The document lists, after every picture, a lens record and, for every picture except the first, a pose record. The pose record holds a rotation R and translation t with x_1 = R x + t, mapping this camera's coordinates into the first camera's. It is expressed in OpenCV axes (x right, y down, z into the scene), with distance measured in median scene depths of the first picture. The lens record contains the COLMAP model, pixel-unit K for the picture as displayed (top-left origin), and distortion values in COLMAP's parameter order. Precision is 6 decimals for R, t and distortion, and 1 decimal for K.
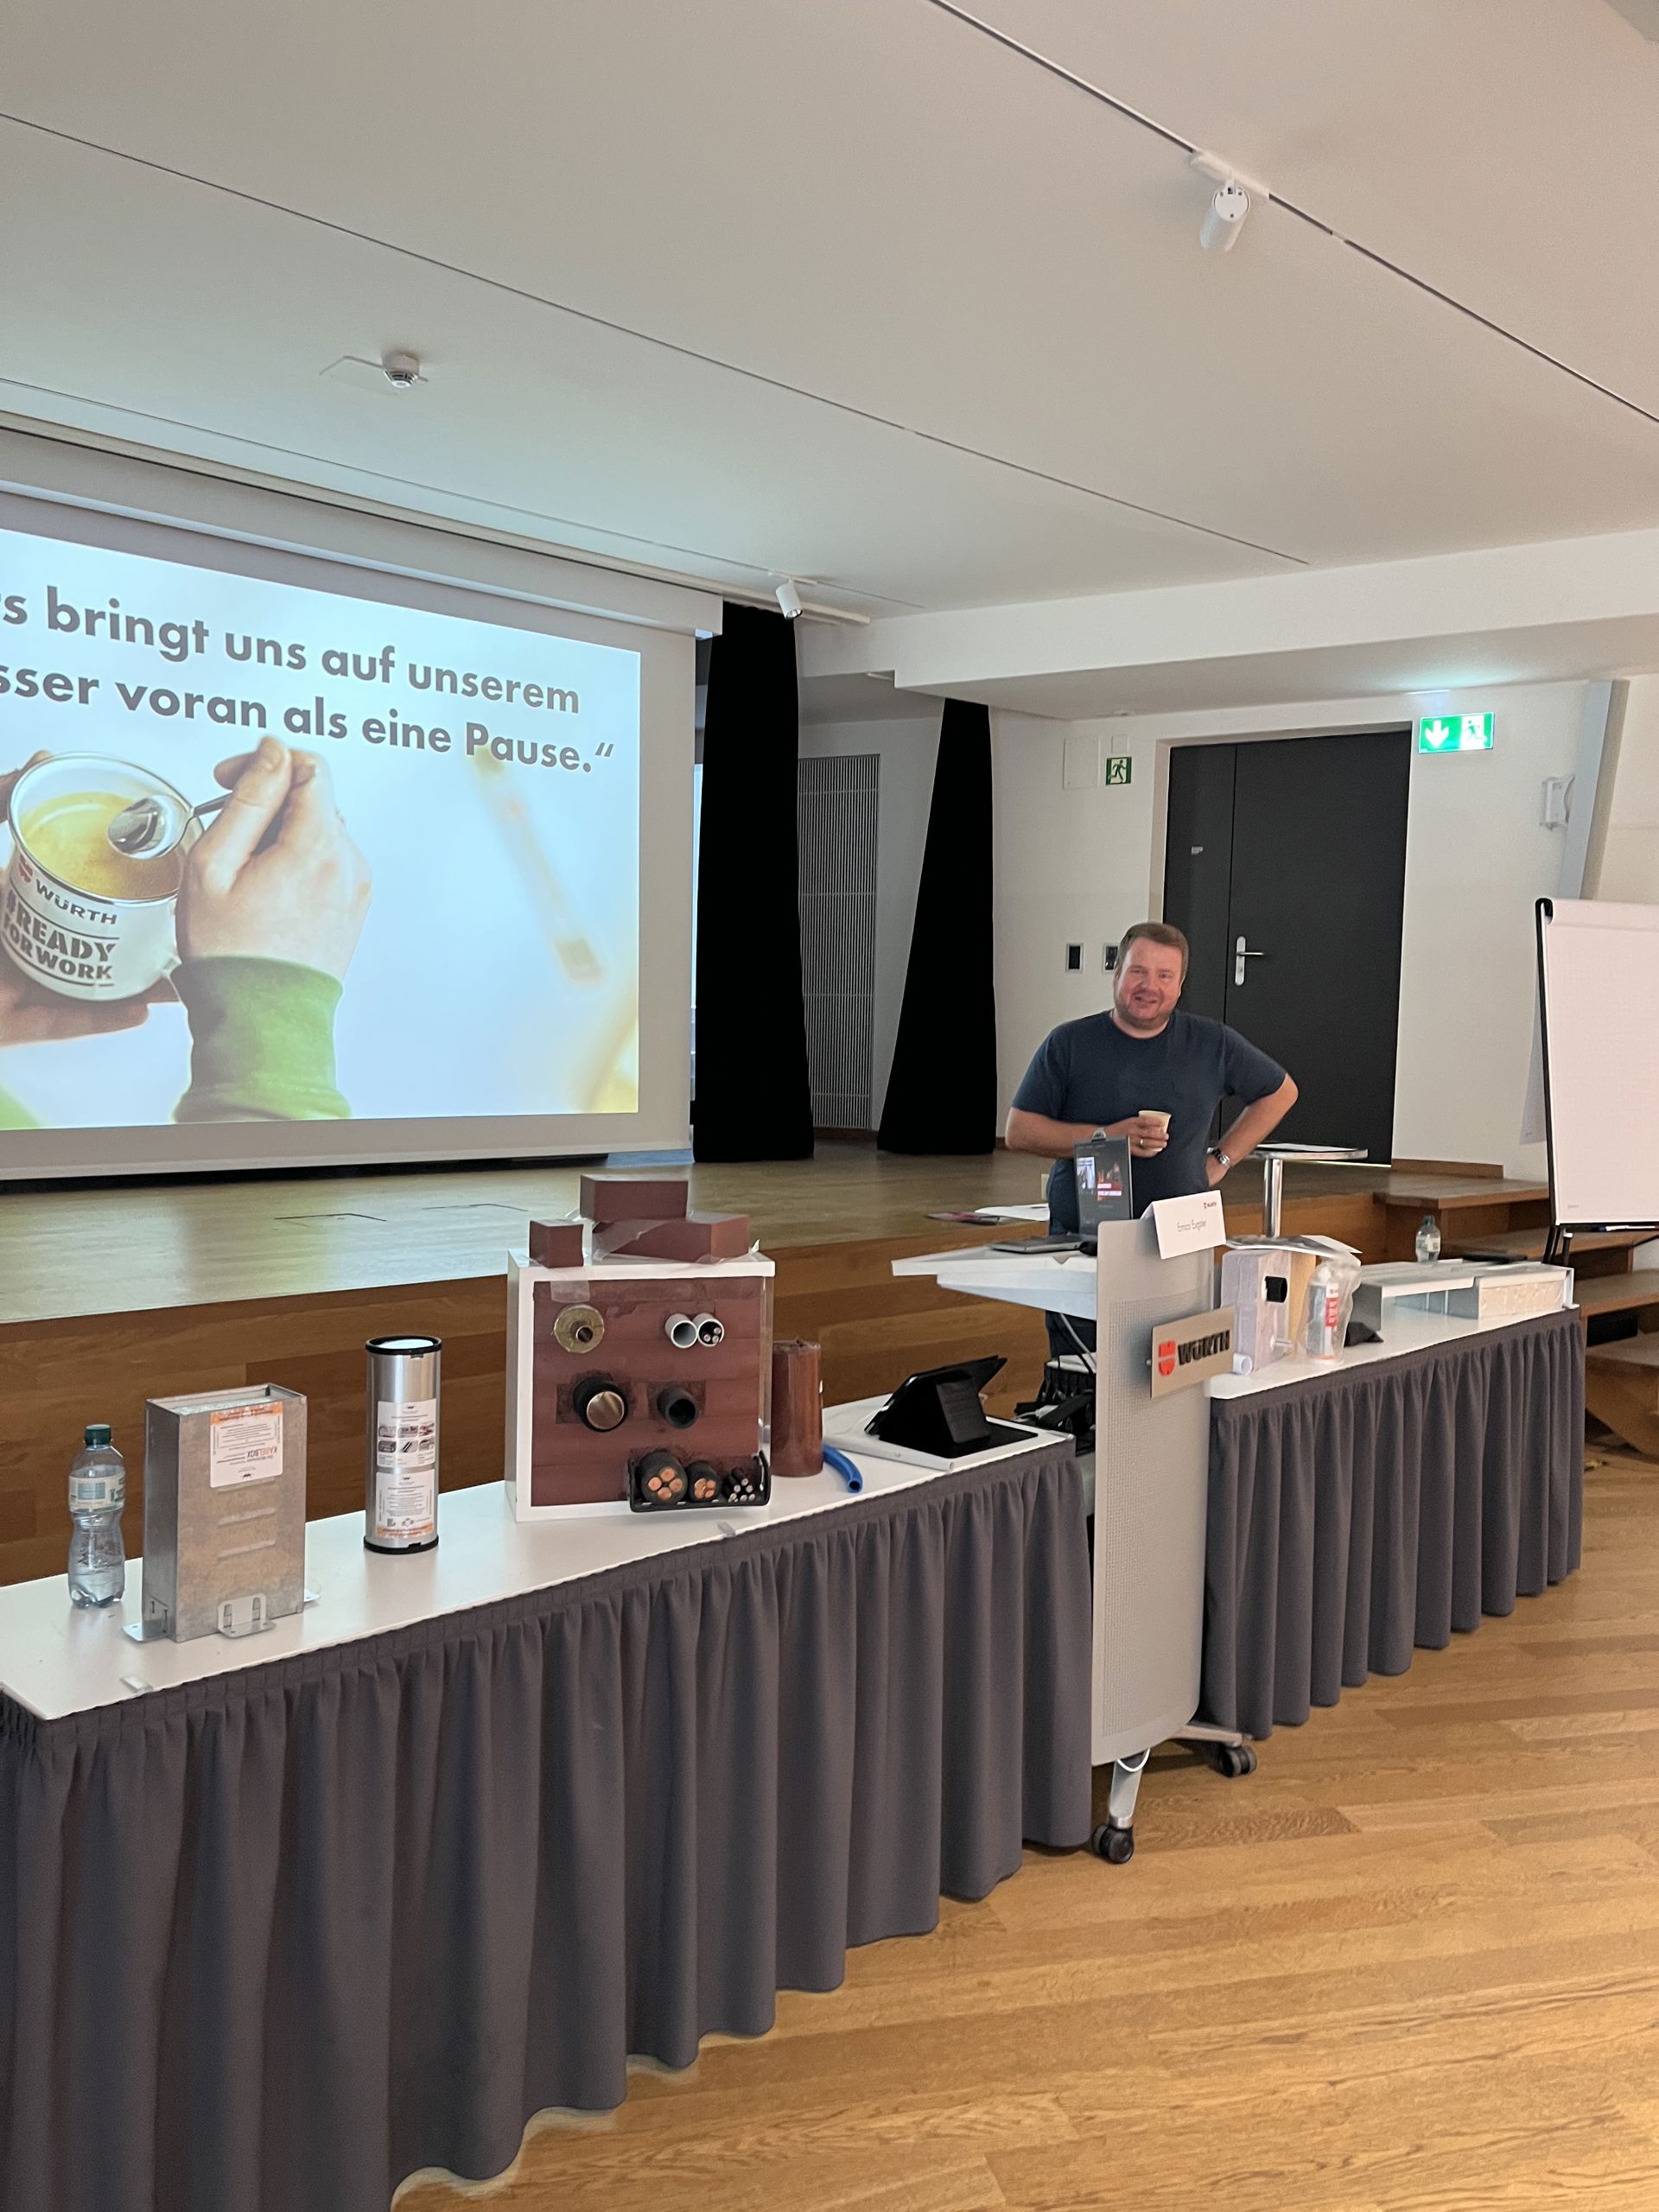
lens RADIAL K [[1683.4, 0, 829.5], [0, 1683.4, 1106.0], [0, 0, 1]] dist [0.026726, -0.002905]
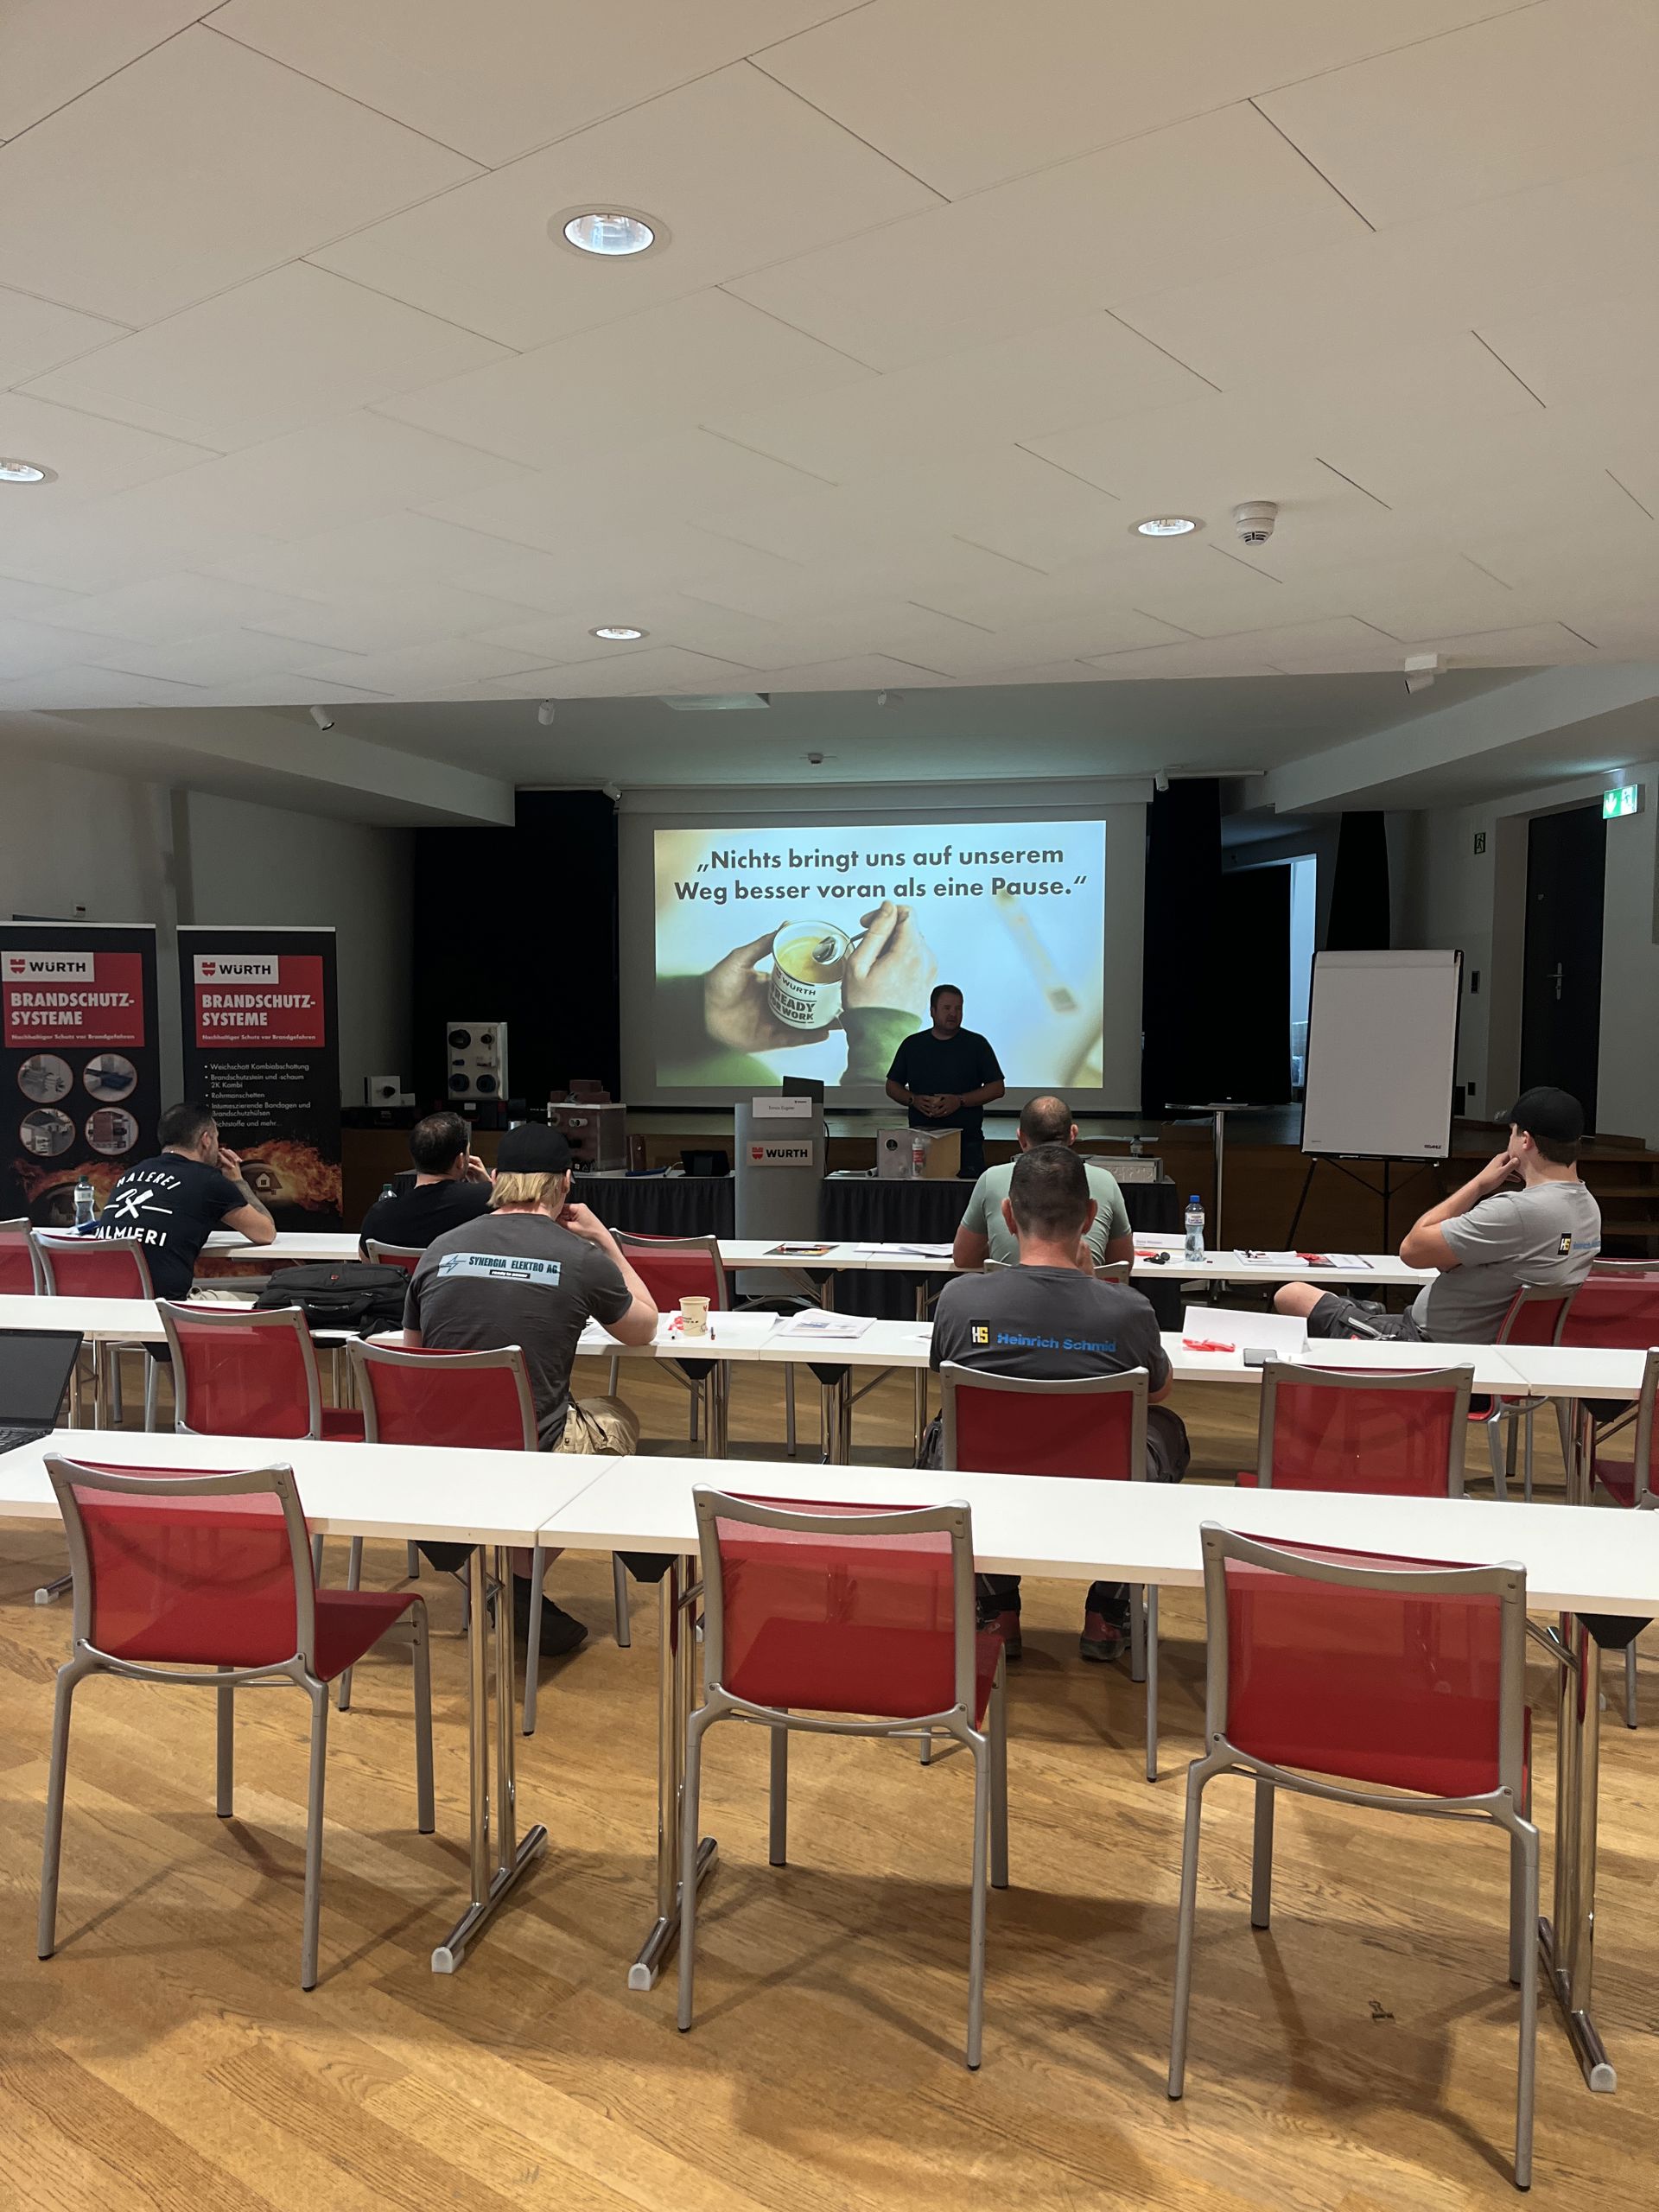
lens RADIAL K [[1683.4, 0, 829.5], [0, 1683.4, 1106.0], [0, 0, 1]] dist [0.026726, -0.002905]
pose [[0.615295, 0.019048, -0.788067, 1.340371], [-0.029341, 0.999569, 0.001251, 0.034901], [0.787751, 0.022353, 0.615589, -0.340349]]
